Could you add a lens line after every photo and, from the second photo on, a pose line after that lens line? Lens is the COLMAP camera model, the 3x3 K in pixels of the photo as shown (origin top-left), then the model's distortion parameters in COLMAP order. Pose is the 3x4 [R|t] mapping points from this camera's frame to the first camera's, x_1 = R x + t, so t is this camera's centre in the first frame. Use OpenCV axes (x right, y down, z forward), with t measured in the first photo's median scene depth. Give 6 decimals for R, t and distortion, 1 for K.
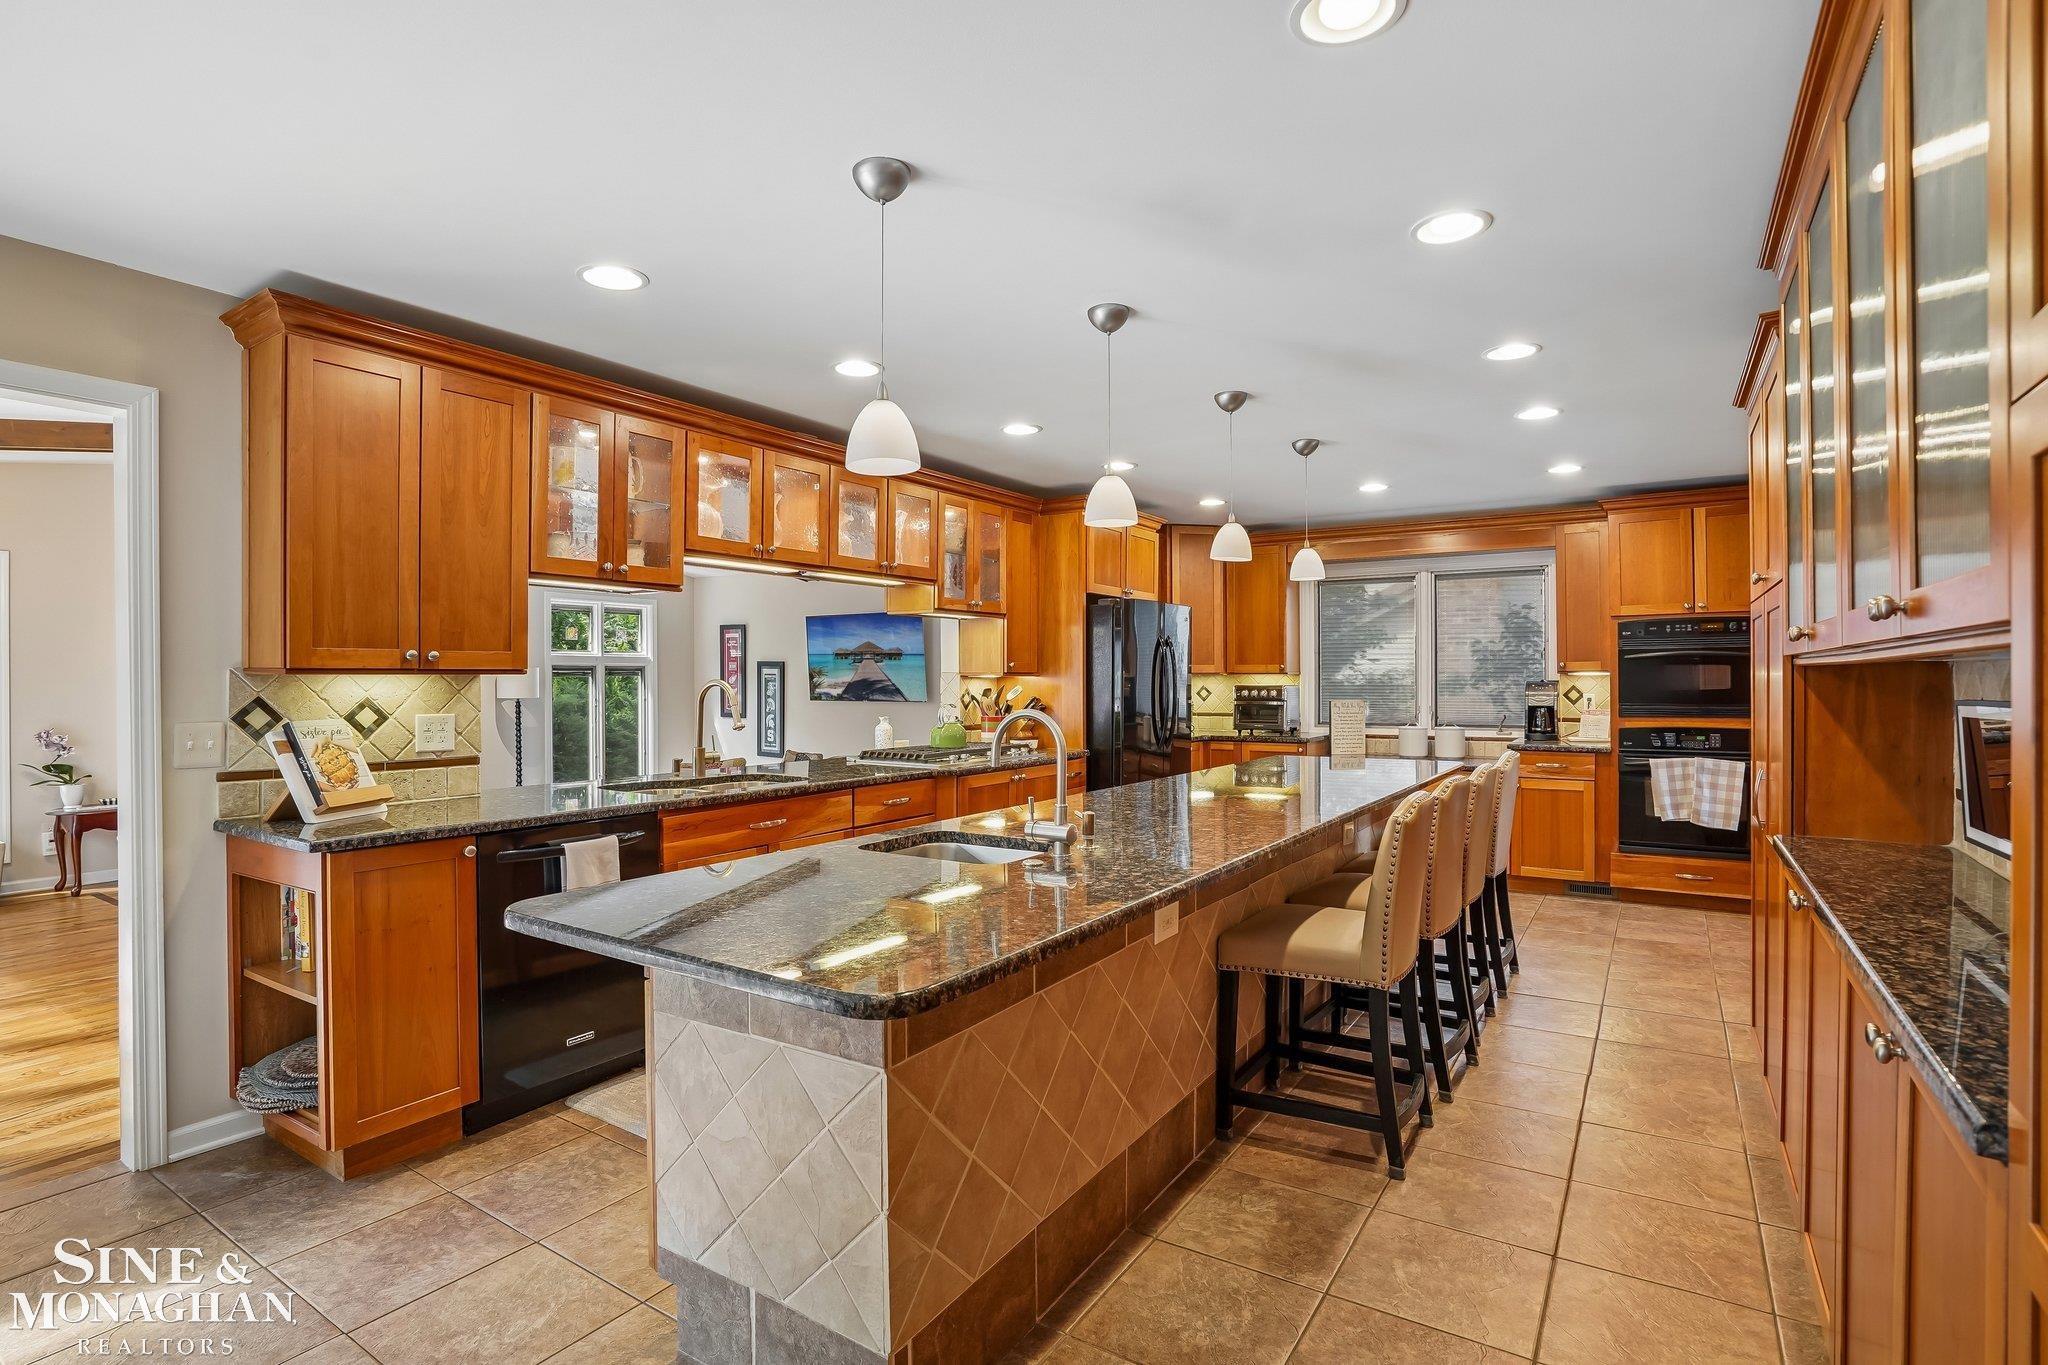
lens RADIAL K [[982.5, 0, 1006.1], [0, 982.5, 678.5], [0, 0, 1]] dist [-0.029277, 0.000081]
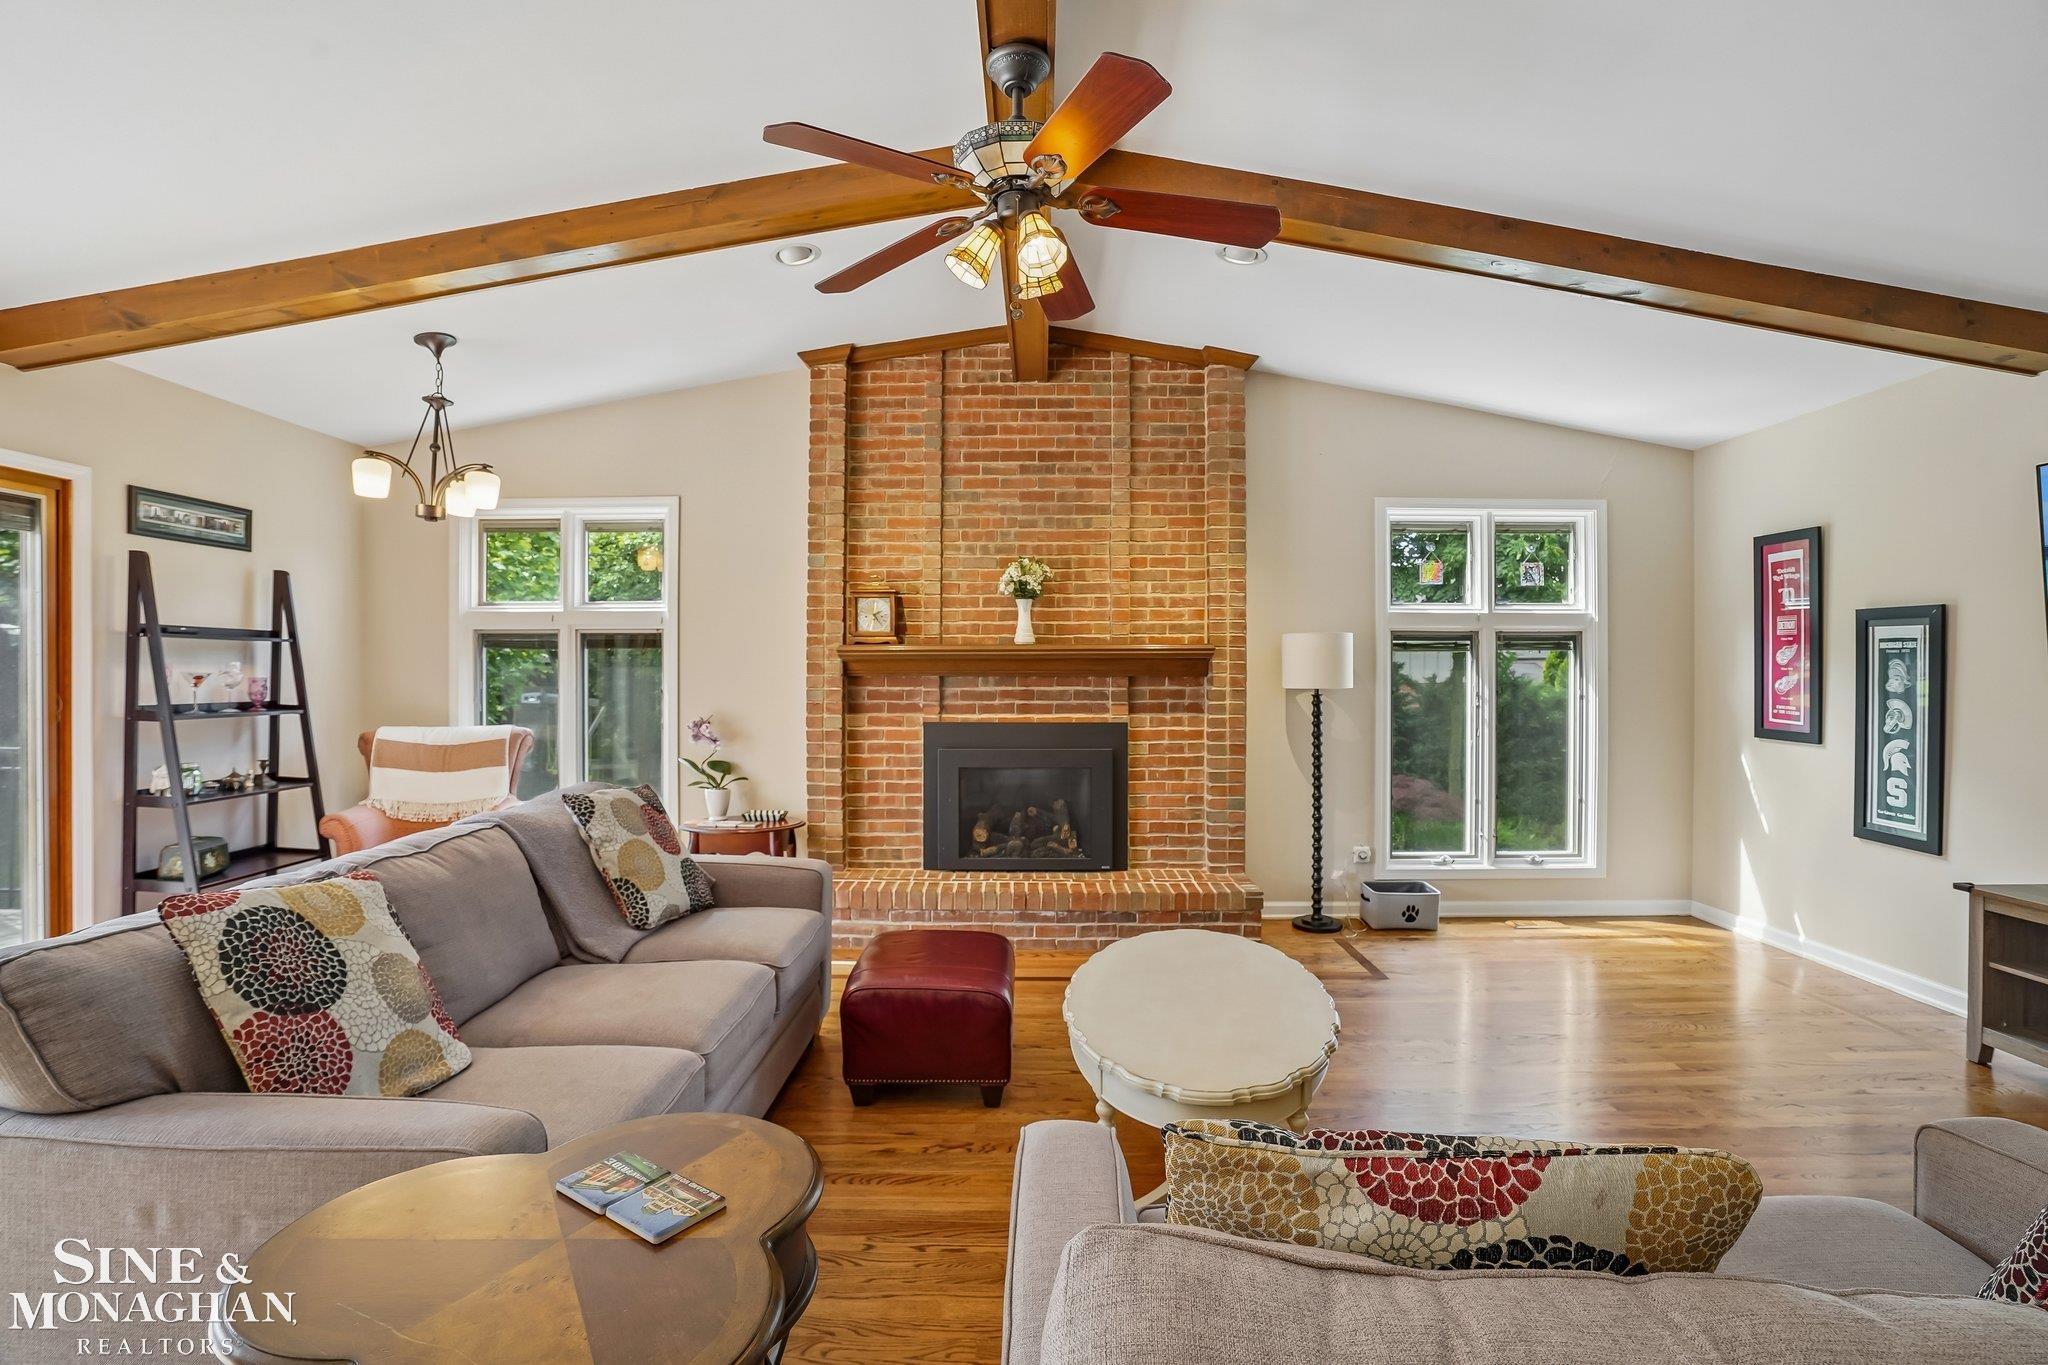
lens RADIAL K [[941.8, 0, 1038.6], [0, 941.8, 675.1], [0, 0, 1]] dist [-0.057490, 0.021471]
pose [[0.565574, 0.004322, -0.824686, -0.135778], [-0.003283, 0.999990, 0.002989, 0.010490], [0.824691, 0.001017, 0.565582, 0.513405]]
